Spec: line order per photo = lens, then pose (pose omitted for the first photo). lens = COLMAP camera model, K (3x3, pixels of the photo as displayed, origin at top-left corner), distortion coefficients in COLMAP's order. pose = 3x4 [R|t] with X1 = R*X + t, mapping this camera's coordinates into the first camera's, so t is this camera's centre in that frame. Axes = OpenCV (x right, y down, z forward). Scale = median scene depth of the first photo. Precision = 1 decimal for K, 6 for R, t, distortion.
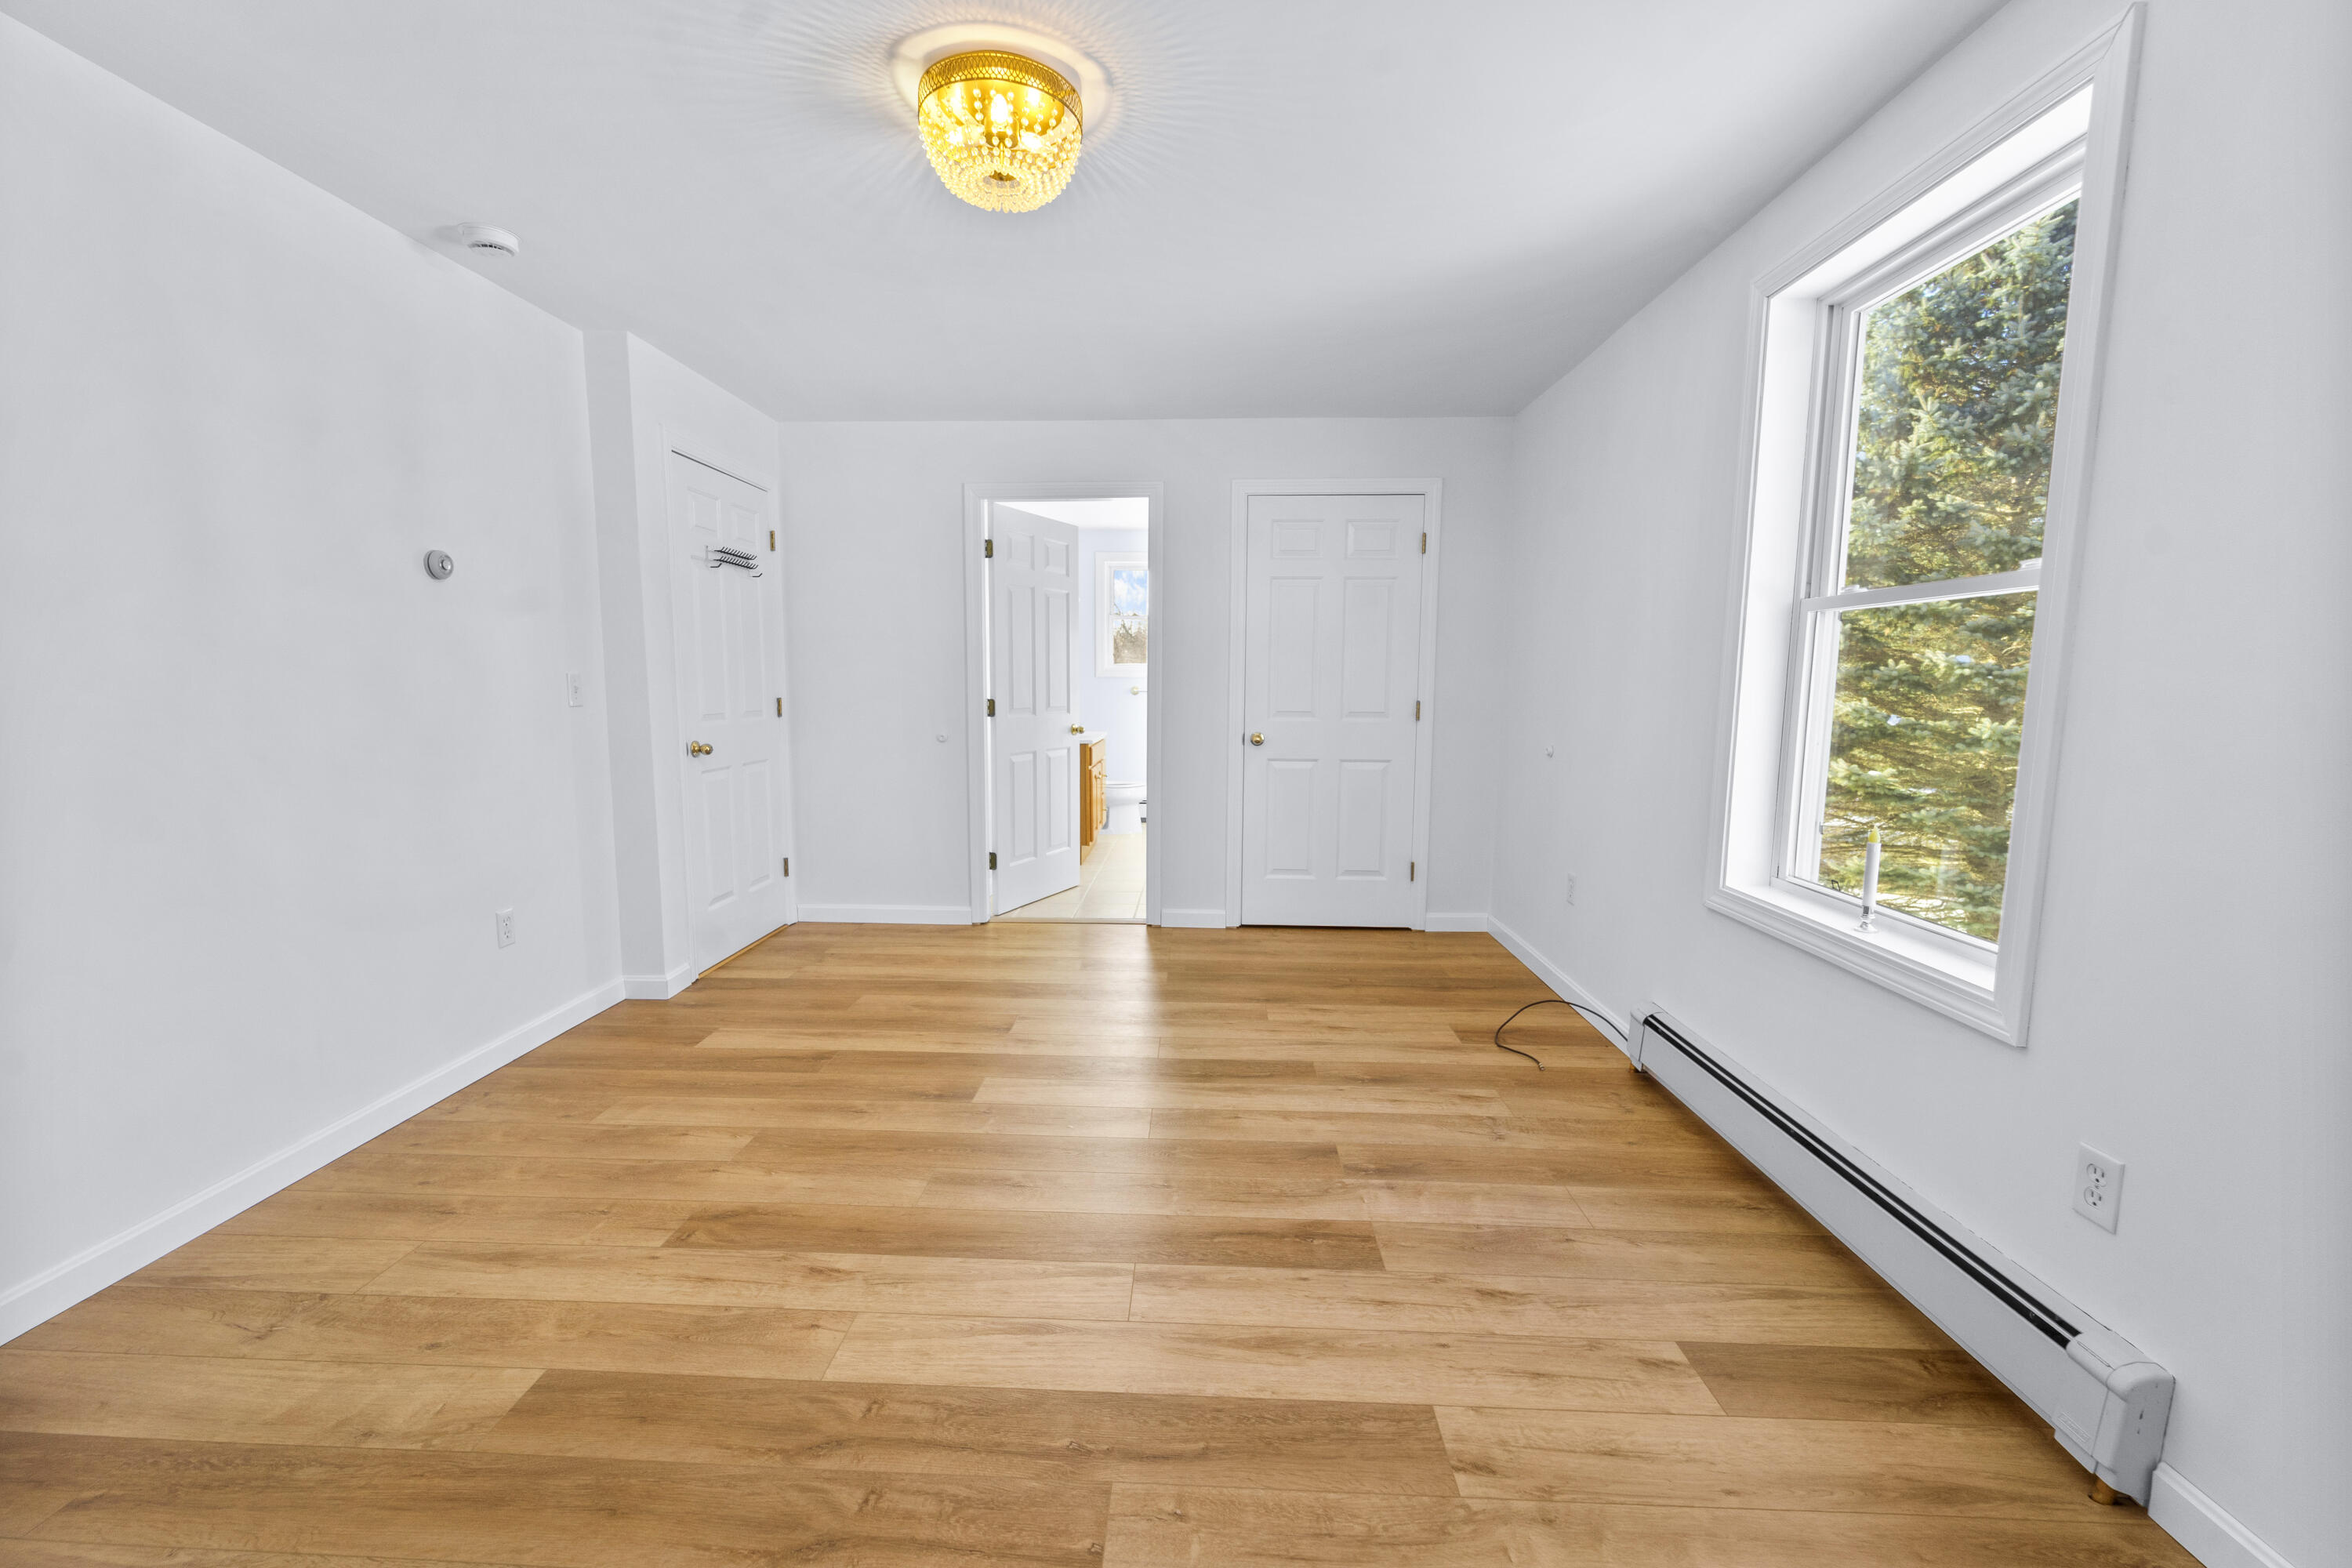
lens RADIAL K [[954.7, 0, 1162.9], [0, 954.7, 776.5], [0, 0, 1]] dist [0.000432, -0.000821]
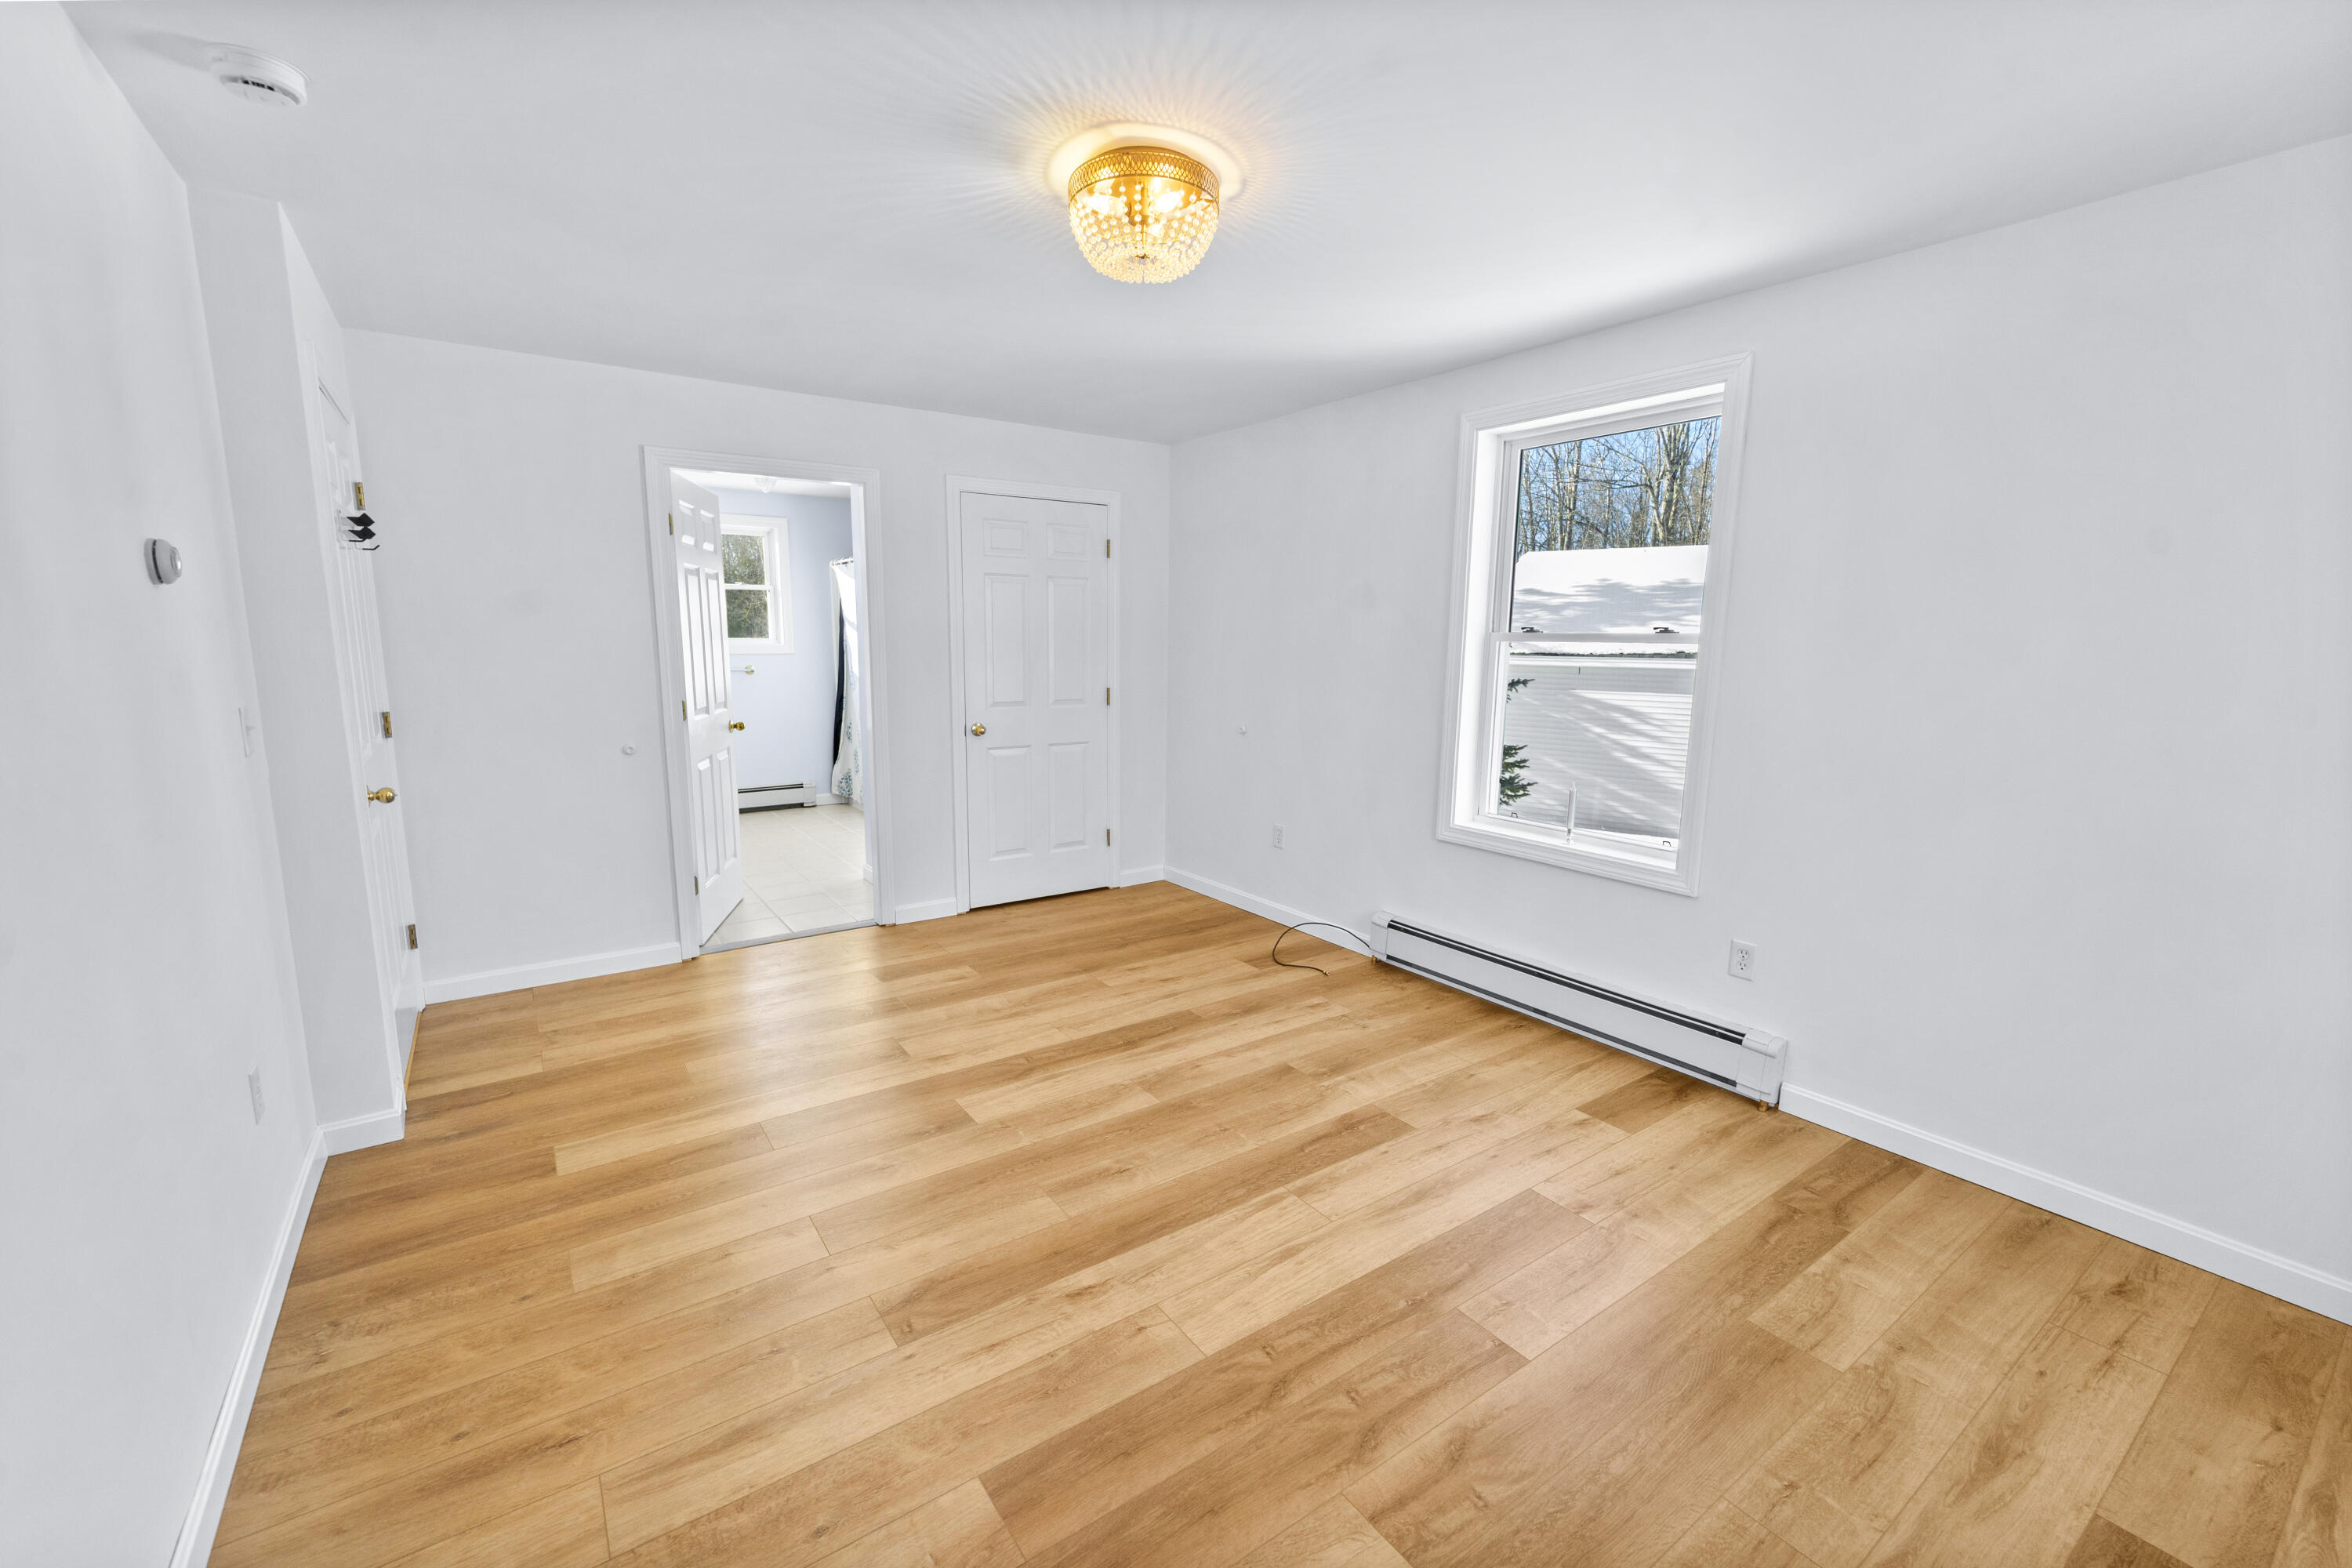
lens RADIAL K [[954.7, 0, 1162.9], [0, 954.7, 776.5], [0, 0, 1]] dist [0.000432, -0.000821]
pose [[0.797602, -0.087791, 0.596761, -0.659674], [0.056854, 0.995889, 0.070519, -0.091600], [-0.600499, -0.022318, 0.799314, 0.087275]]
